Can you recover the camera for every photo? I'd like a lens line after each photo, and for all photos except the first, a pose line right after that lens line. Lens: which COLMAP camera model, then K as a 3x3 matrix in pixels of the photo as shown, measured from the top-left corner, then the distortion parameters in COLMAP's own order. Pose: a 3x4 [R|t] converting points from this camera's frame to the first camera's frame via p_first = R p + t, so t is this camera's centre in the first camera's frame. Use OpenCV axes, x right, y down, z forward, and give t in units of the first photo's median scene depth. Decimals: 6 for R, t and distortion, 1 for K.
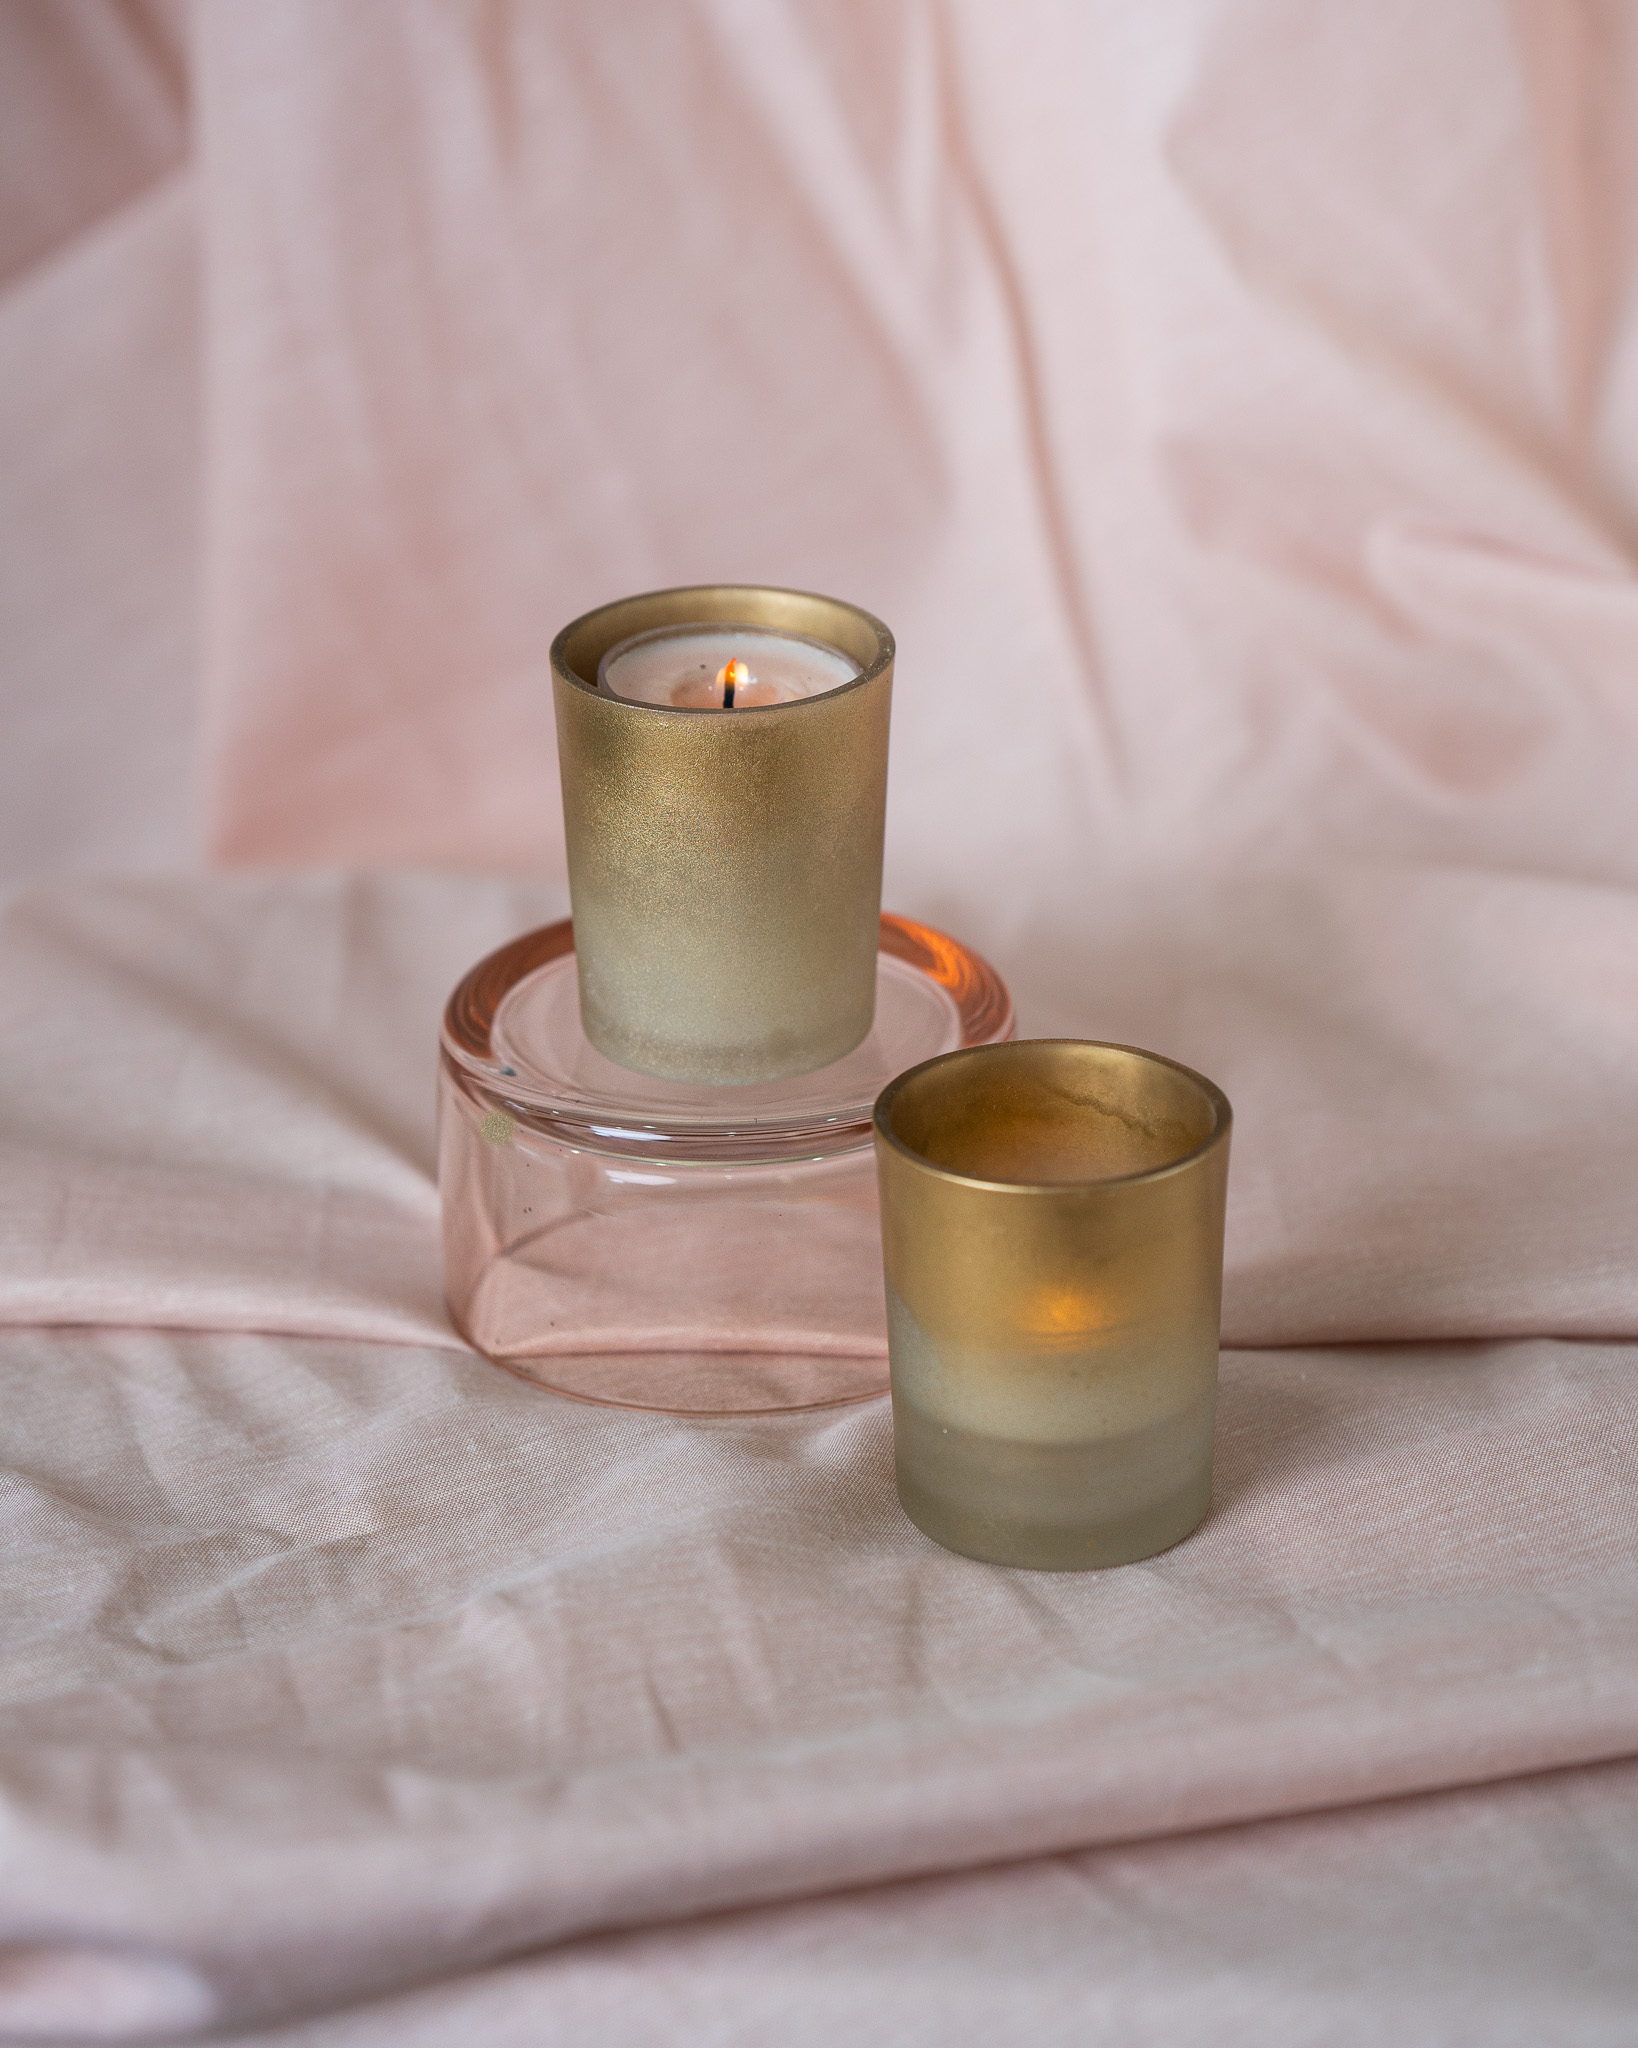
lens RADIAL K [[6950.7, 0, 788.9], [0, 6950.7, 1023.6], [0, 0, 1]] dist [1.468612, 0.000000]
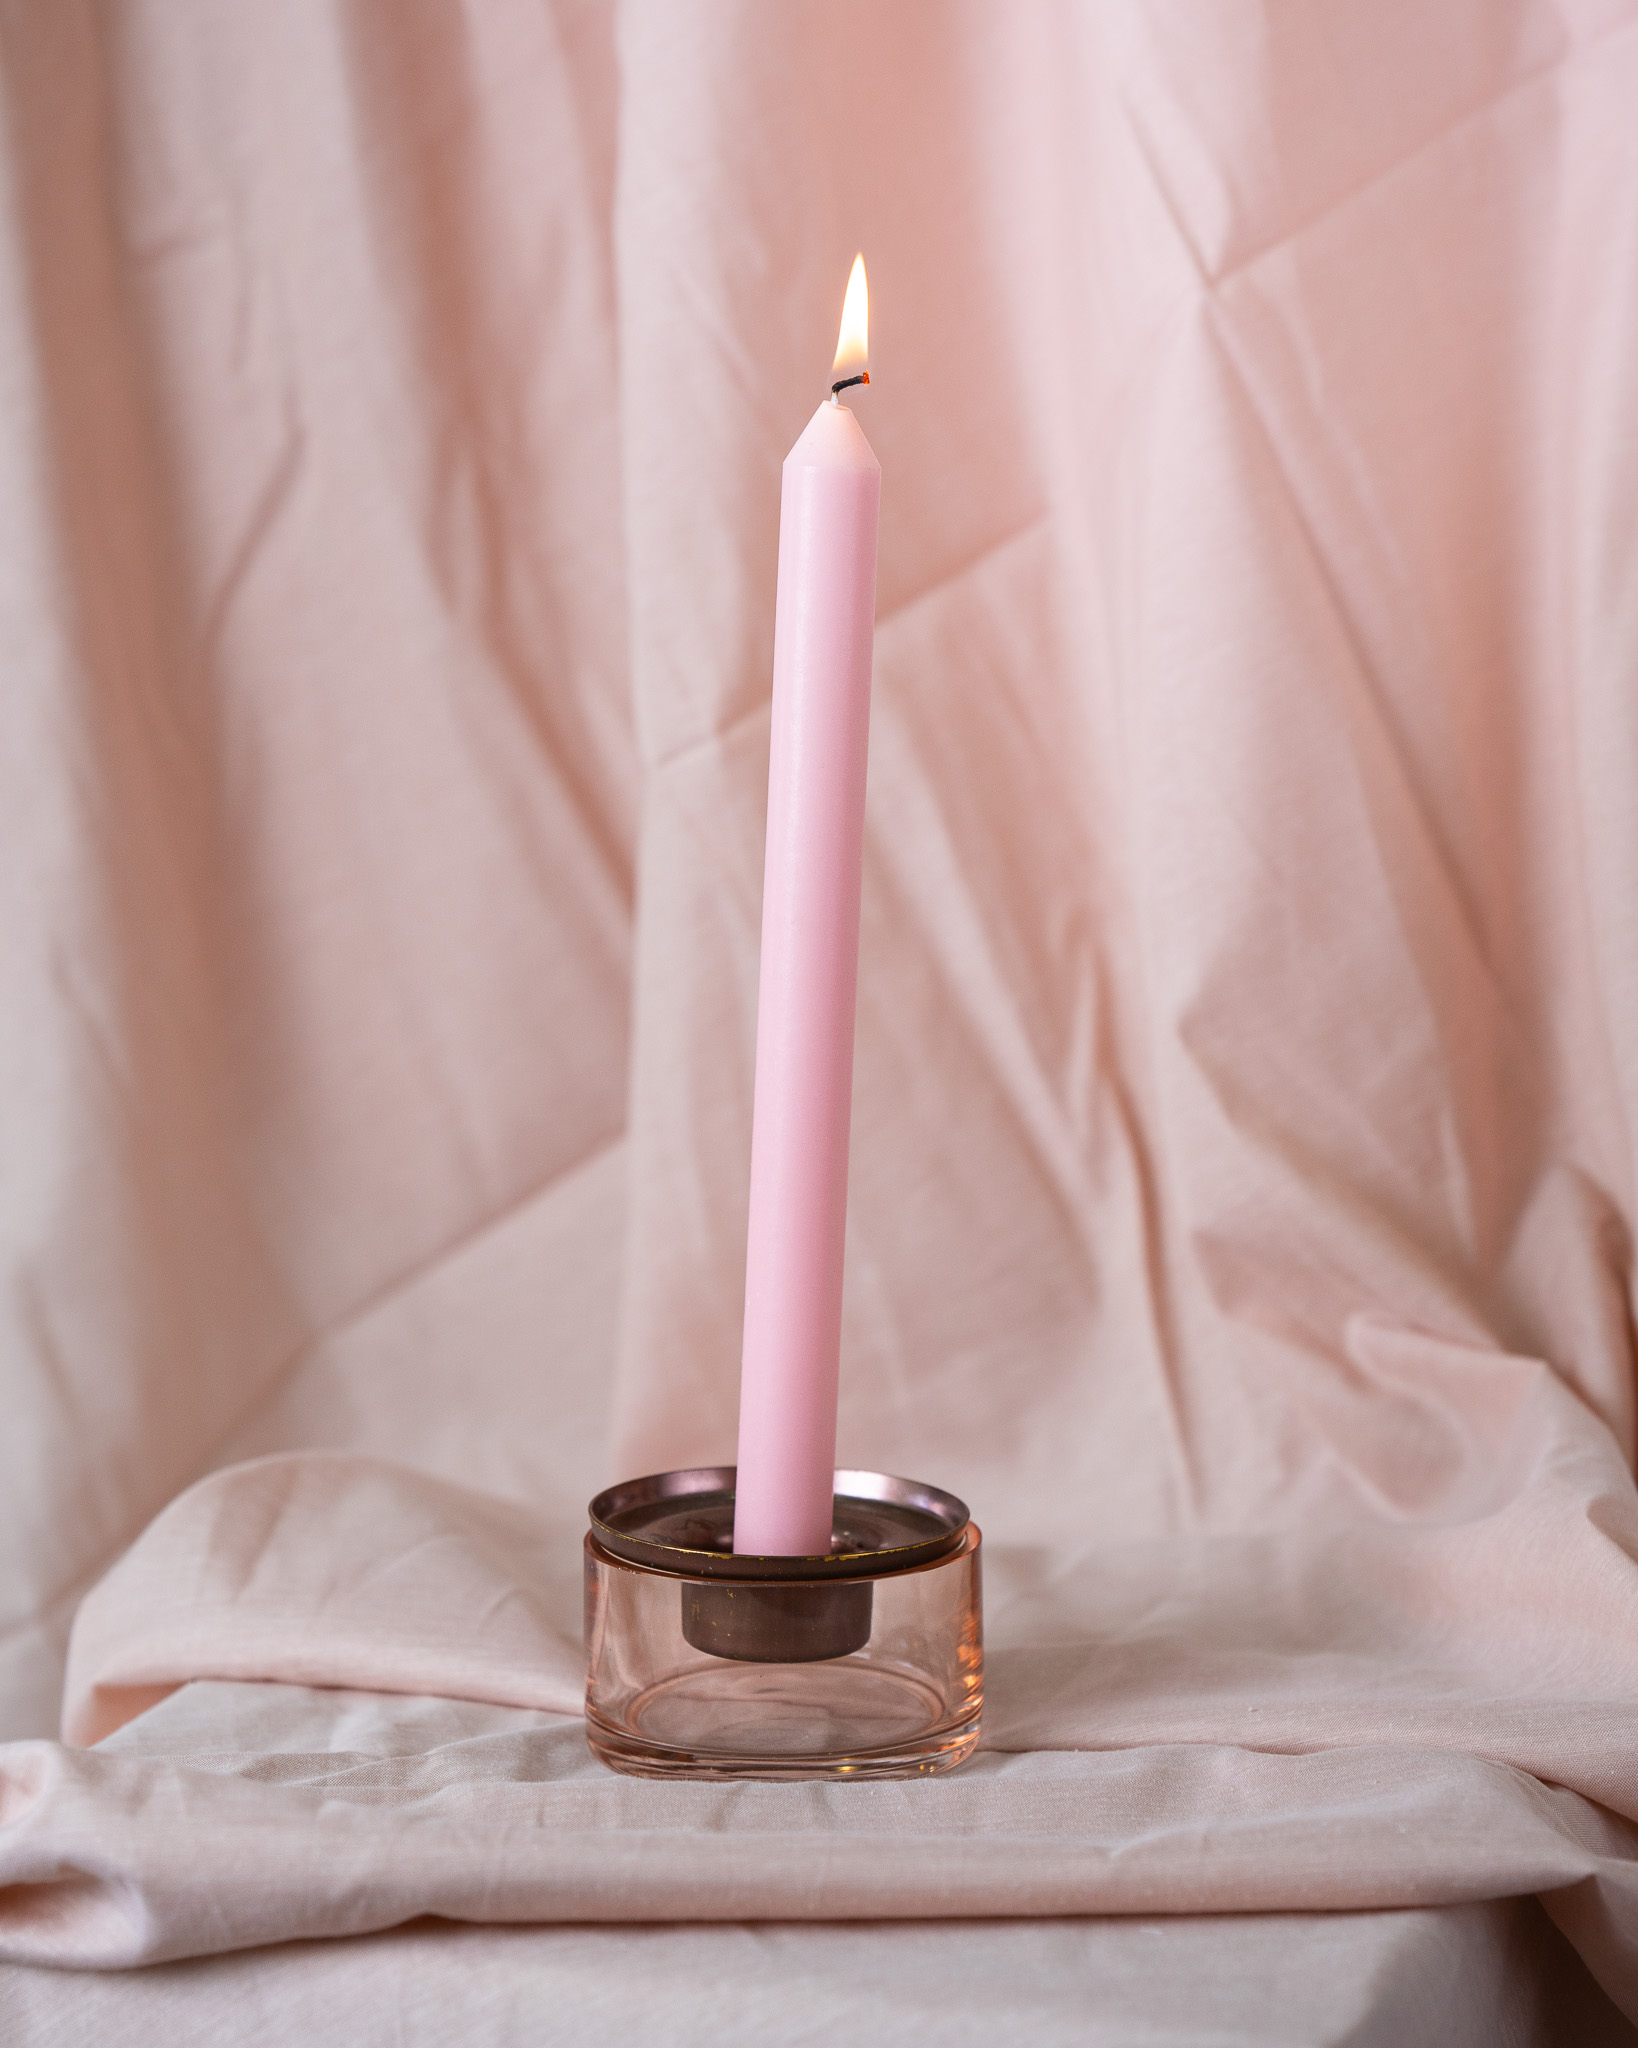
lens RADIAL K [[6950.7, 0, 744.0], [0, 6950.7, 1035.7], [0, 0, 1]] dist [1.468612, 0.000000]
pose [[0.963440, 0.048907, -0.263422, 0.424866], [-0.114634, 0.963906, -0.240302, 0.293647], [0.242162, 0.261714, 0.934272, -0.492497]]
